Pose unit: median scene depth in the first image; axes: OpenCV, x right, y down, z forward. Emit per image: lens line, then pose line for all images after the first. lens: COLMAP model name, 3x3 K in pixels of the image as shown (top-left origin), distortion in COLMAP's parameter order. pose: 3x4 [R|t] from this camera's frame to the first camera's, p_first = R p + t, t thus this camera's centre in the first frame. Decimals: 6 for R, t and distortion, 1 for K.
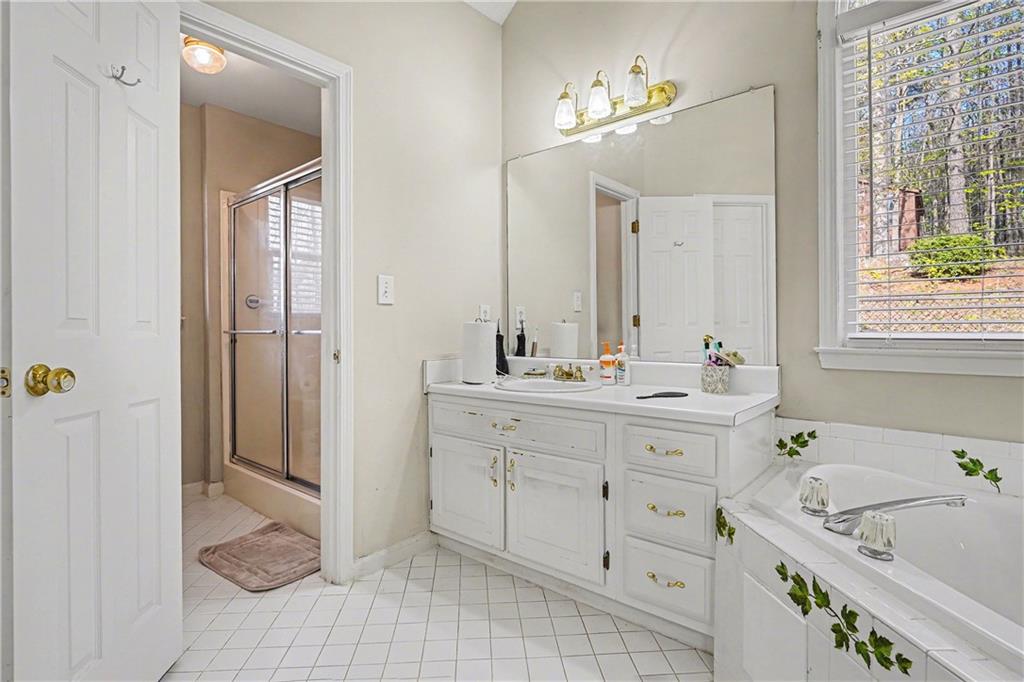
lens RADIAL K [[509.5, 0, 502.8], [0, 509.5, 334.3], [0, 0, 1]] dist [-0.016436, 0.002461]
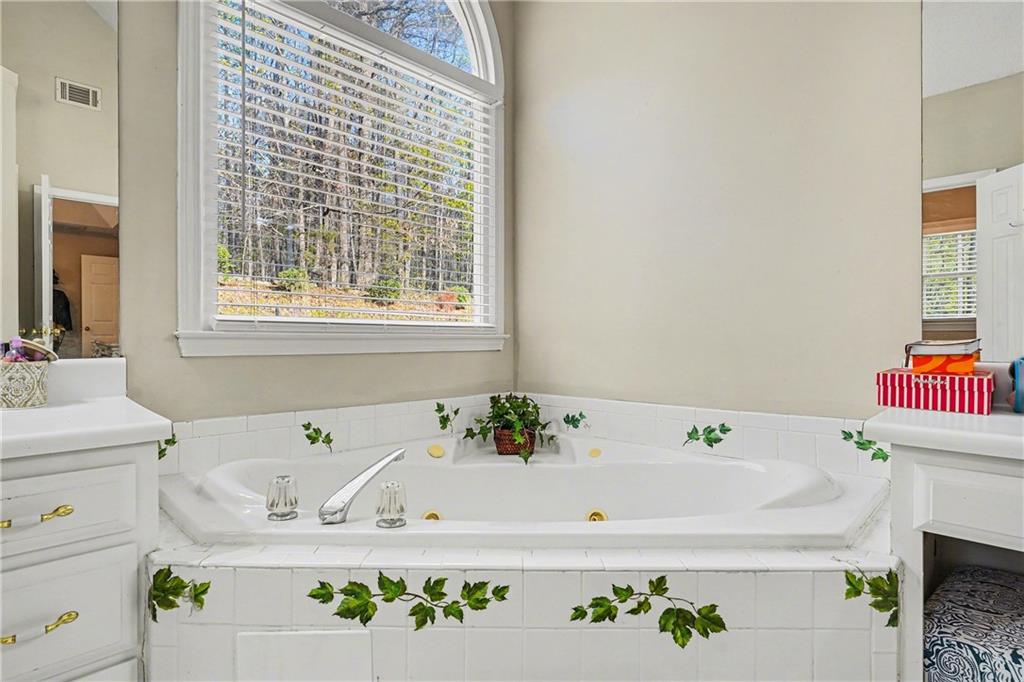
lens RADIAL K [[509.5, 0, 507.2], [0, 509.5, 330.2], [0, 0, 1]] dist [-0.016436, 0.002461]
pose [[0.064706, 0.016180, 0.997773, -0.255833], [0.002525, 0.999863, -0.016377, 0.061683], [-0.997901, 0.003579, 0.064656, 0.666680]]
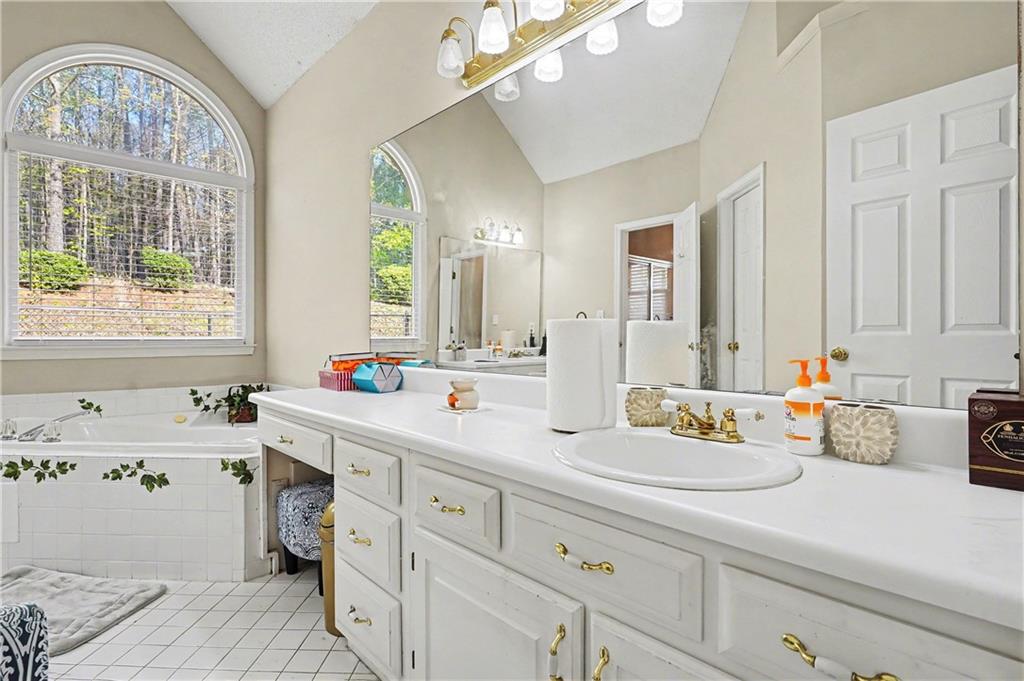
lens RADIAL K [[509.5, 0, 507.3], [0, 509.5, 336.9], [0, 0, 1]] dist [-0.016436, 0.002461]
pose [[0.096495, 0.000887, 0.995333, -1.112612], [0.004811, 0.999988, -0.001357, 0.011474], [-0.995322, 0.004919, 0.096489, -1.047249]]
